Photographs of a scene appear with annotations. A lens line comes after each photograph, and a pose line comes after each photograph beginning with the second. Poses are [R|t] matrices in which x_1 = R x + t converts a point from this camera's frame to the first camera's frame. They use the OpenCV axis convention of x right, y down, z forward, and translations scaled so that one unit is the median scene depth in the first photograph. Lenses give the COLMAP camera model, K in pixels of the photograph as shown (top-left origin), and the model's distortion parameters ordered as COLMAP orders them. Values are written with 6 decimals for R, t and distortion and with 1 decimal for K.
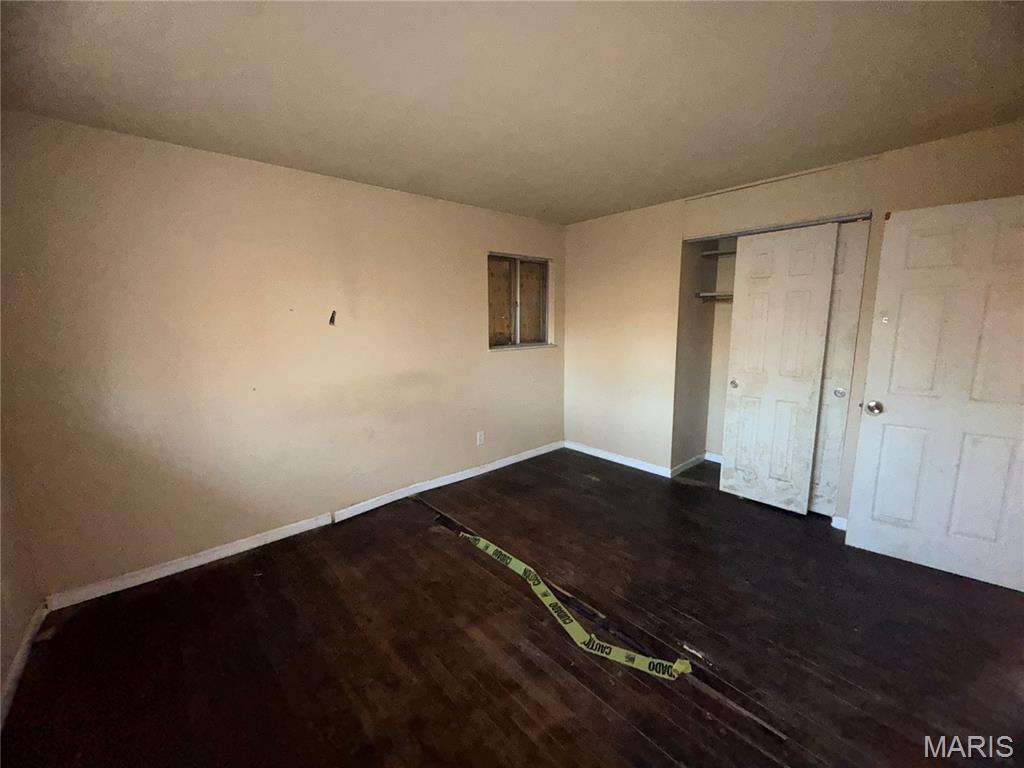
lens RADIAL K [[406.3, 0, 511.7], [0, 406.3, 386.8], [0, 0, 1]] dist [-0.006955, -0.000482]
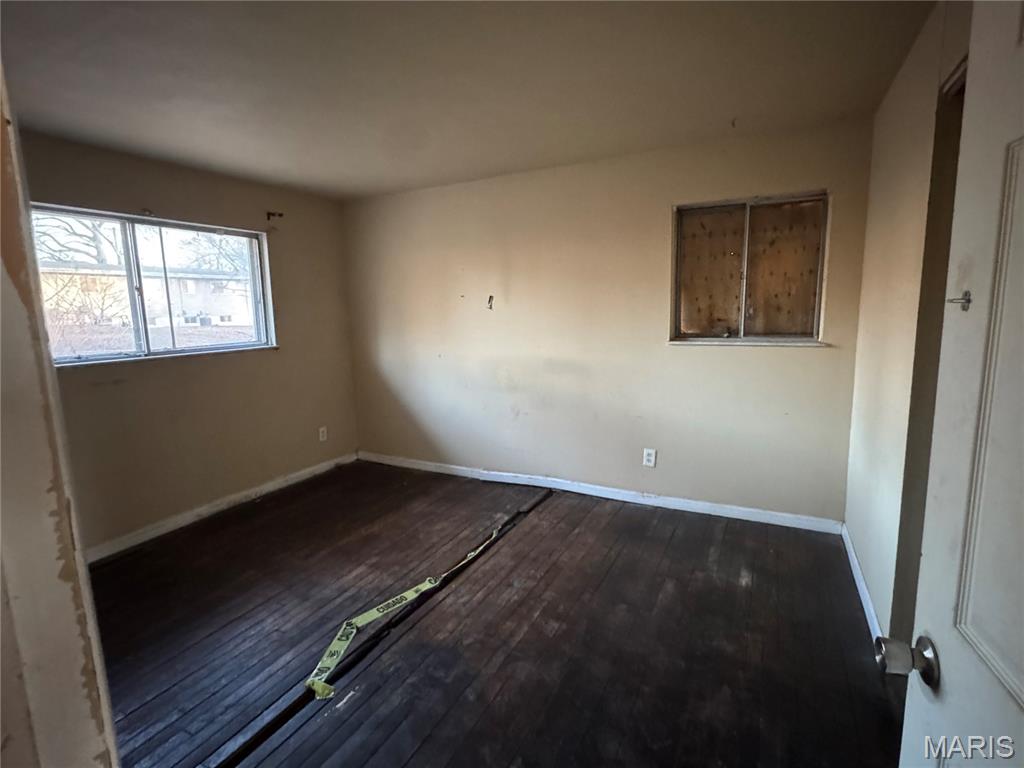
lens RADIAL K [[498.7, 0, 512.0], [0, 498.7, 380.5], [0, 0, 1]] dist [-0.002025, -0.001589]
pose [[0.357845, 0.134501, -0.924044, 0.769541], [-0.133041, 0.986820, 0.092117, -0.076257], [0.924255, 0.089972, 0.371023, 0.468922]]
